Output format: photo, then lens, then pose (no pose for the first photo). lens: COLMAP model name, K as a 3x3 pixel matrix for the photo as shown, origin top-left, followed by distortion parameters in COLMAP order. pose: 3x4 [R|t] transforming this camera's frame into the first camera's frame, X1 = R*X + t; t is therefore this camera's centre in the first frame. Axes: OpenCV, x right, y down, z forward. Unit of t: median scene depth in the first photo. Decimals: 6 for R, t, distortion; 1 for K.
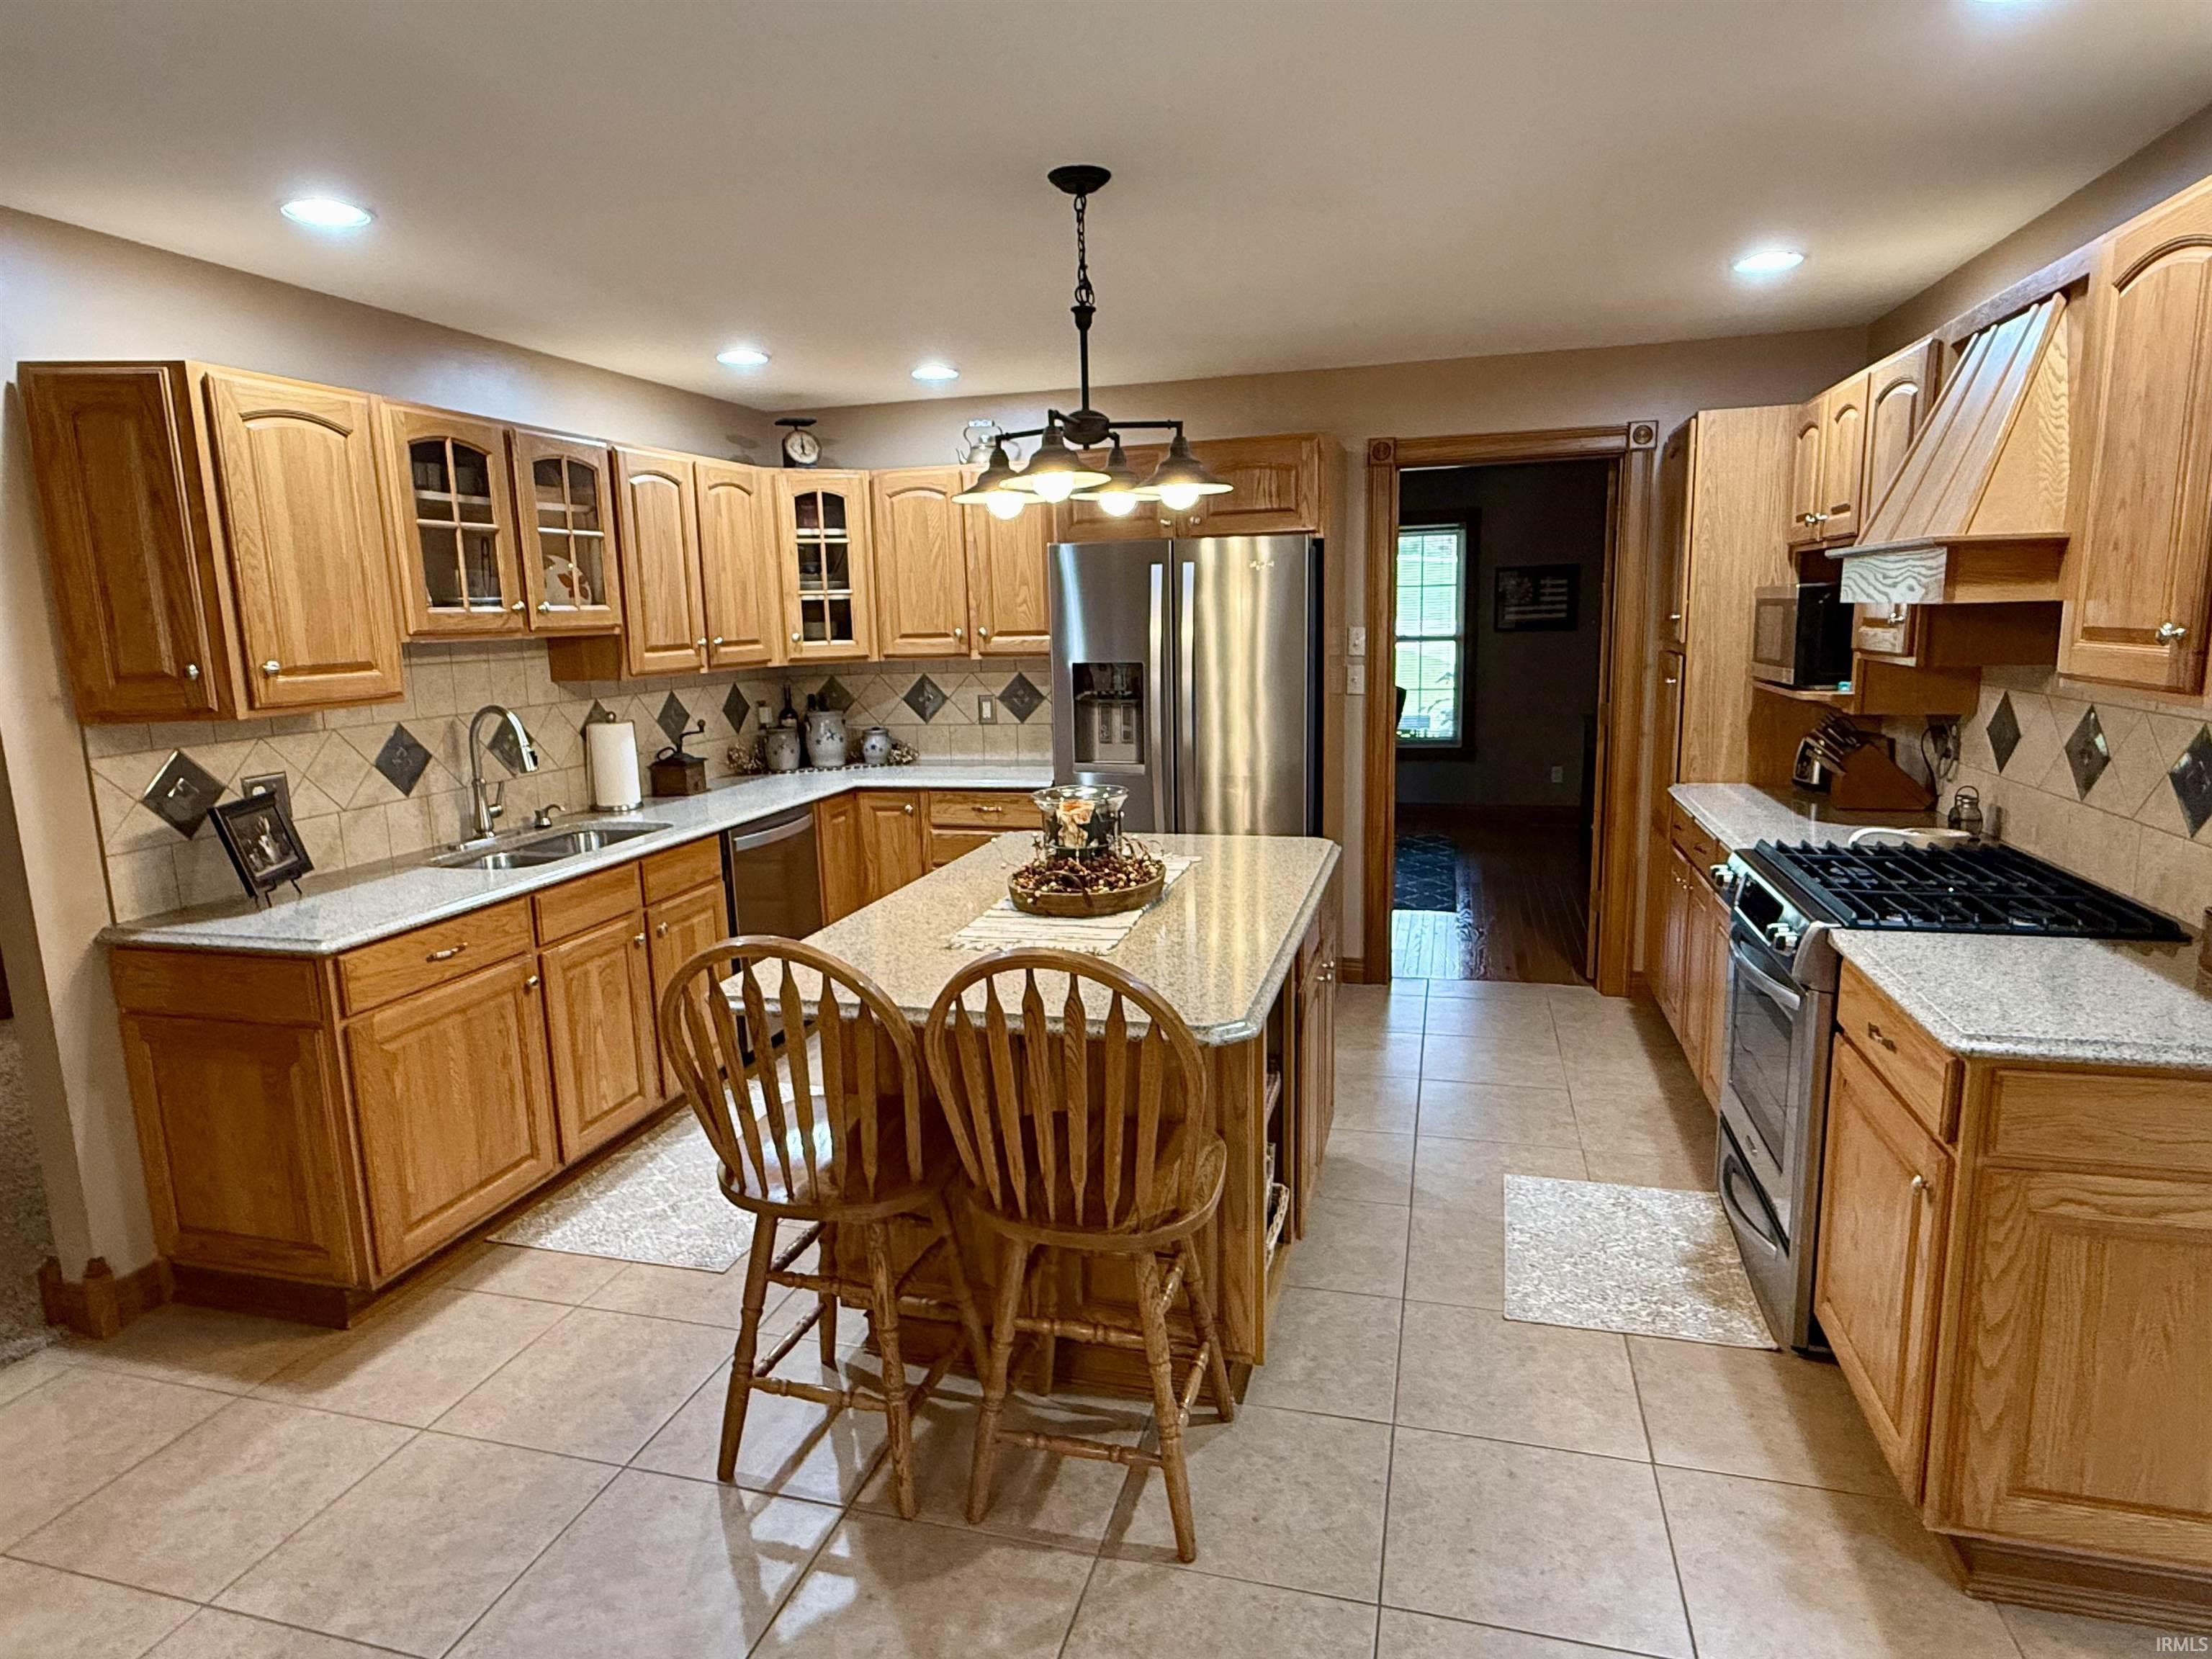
lens RADIAL K [[1274.7, 0, 1103.9], [0, 1274.7, 828.7], [0, 0, 1]] dist [-0.000830, 0.000282]
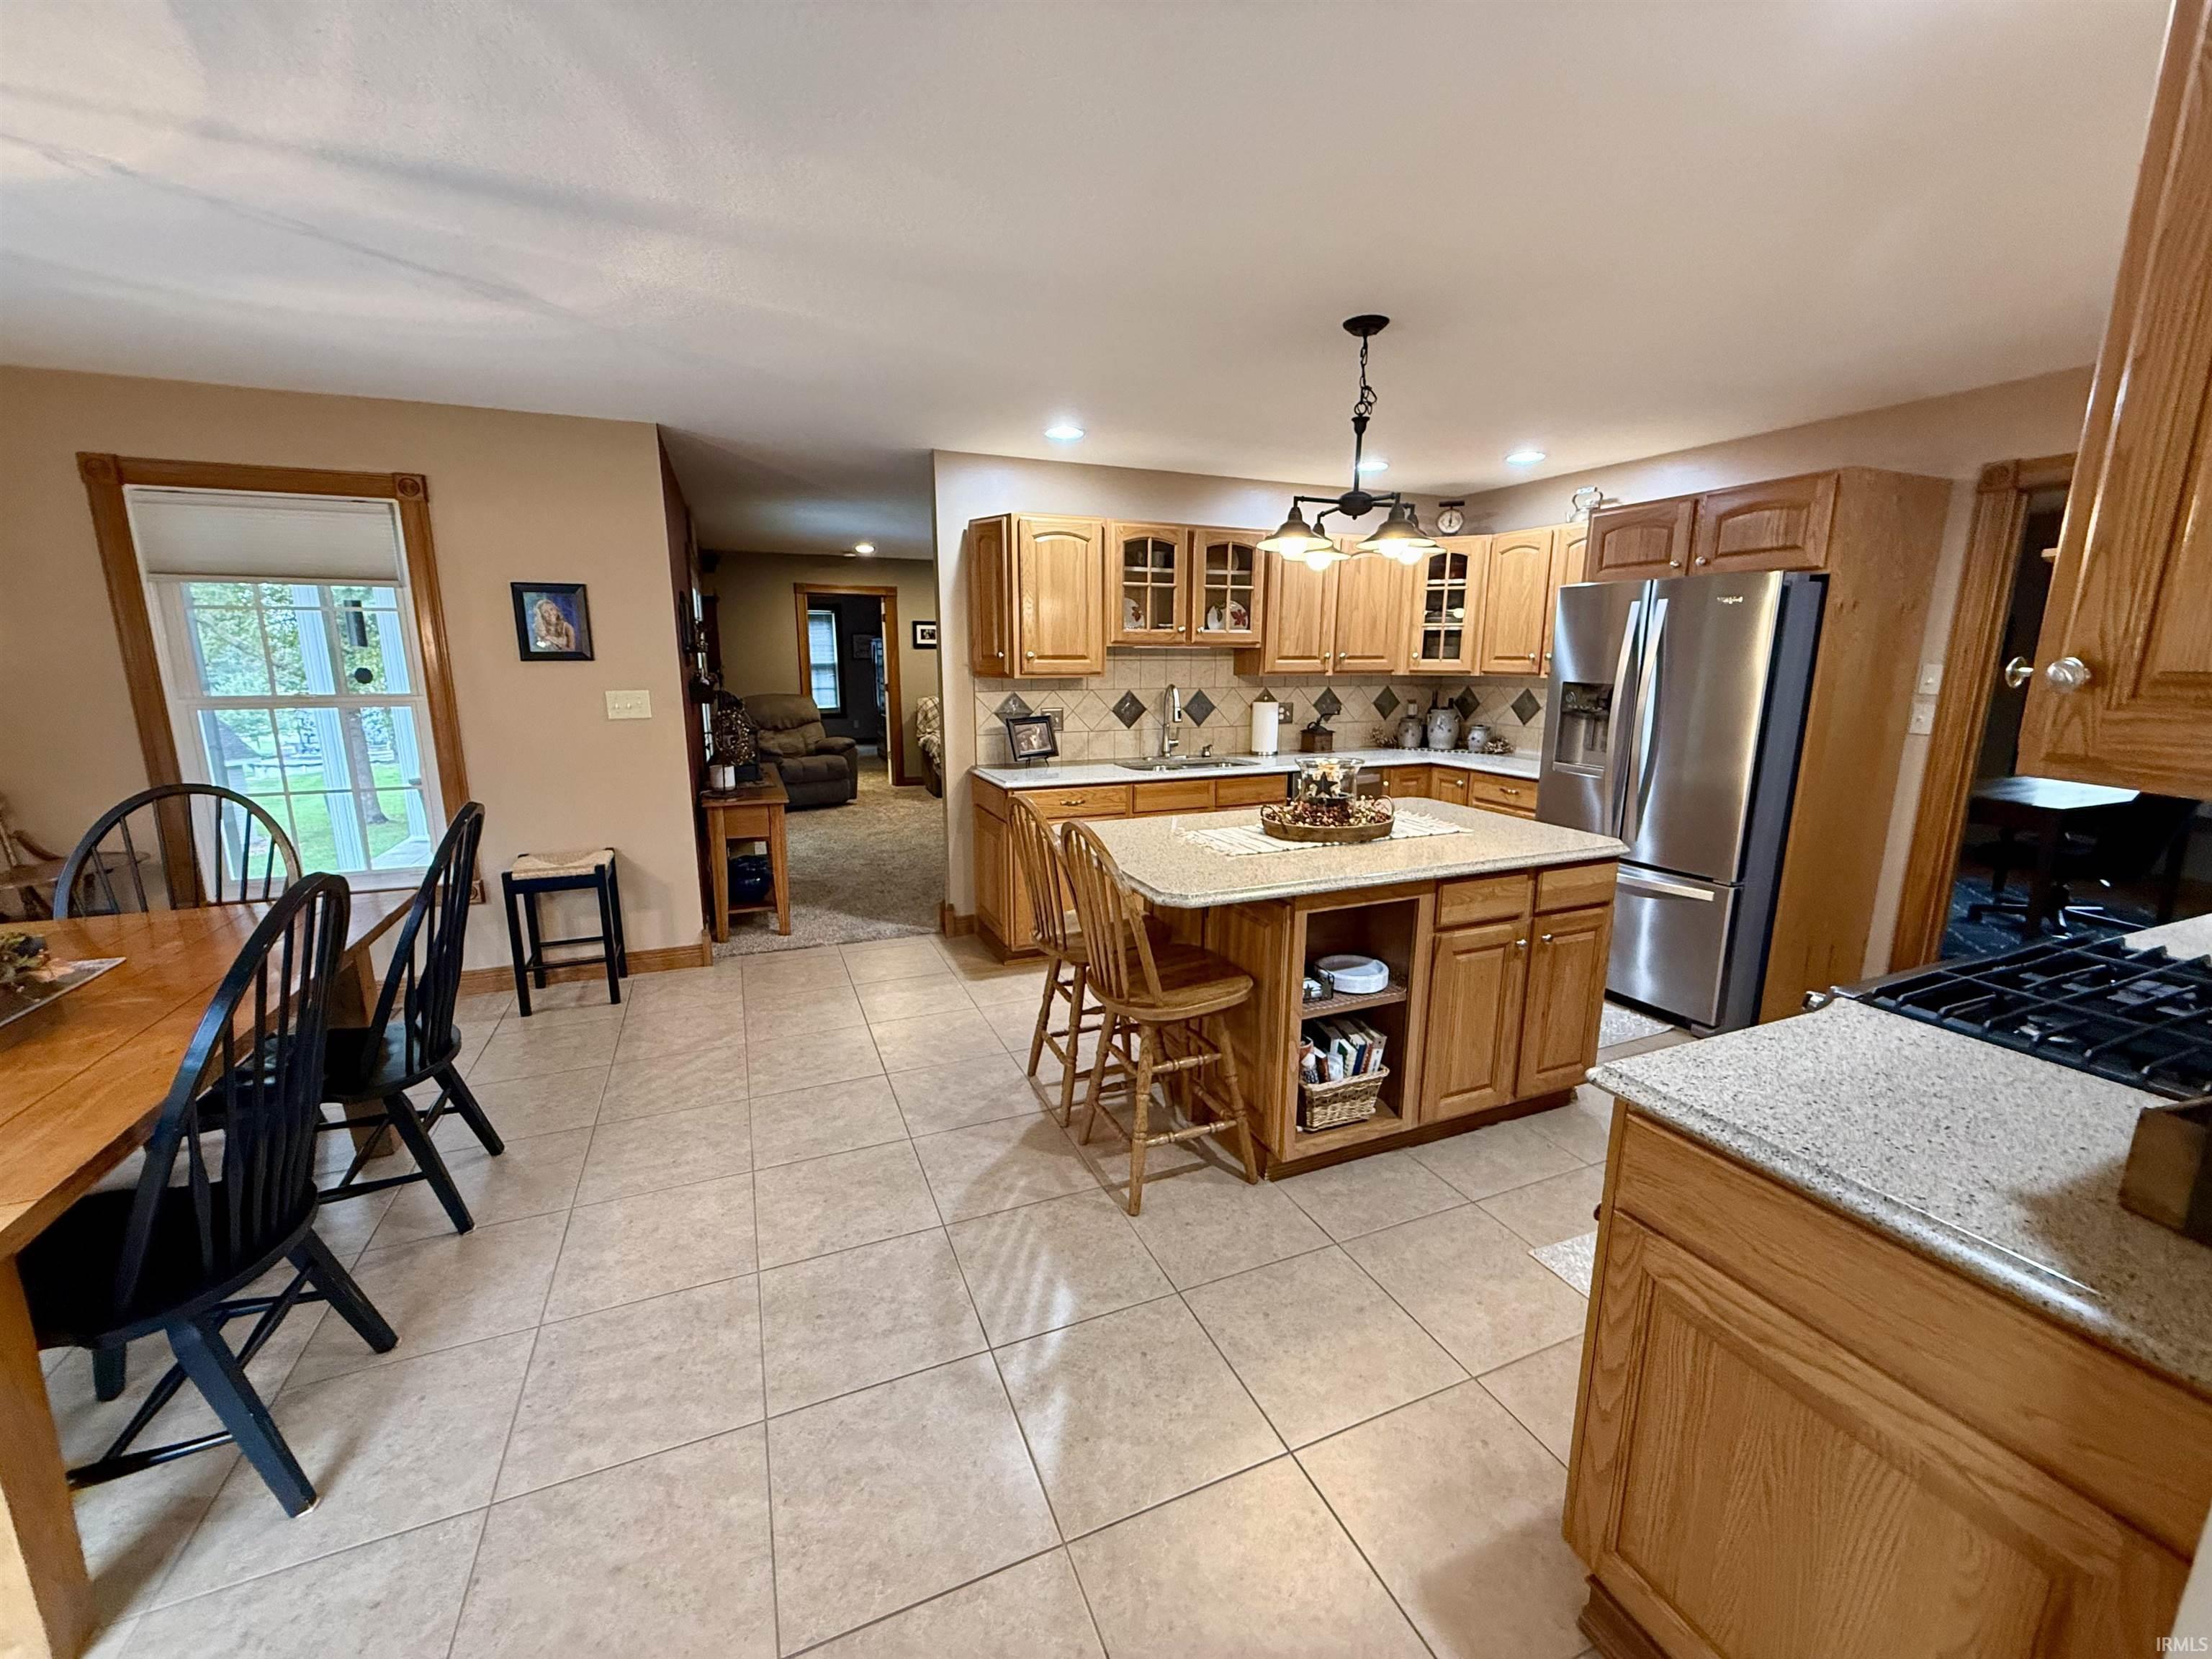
lens RADIAL K [[886.3, 0, 1107.5], [0, 886.3, 832.3], [0, 0, 1]] dist [0.001829, 0.000377]
pose [[0.622928, 0.185386, -0.759995, 0.407304], [-0.153526, 0.981593, 0.113603, -0.016055], [0.767066, 0.045913, 0.639923, 0.110899]]
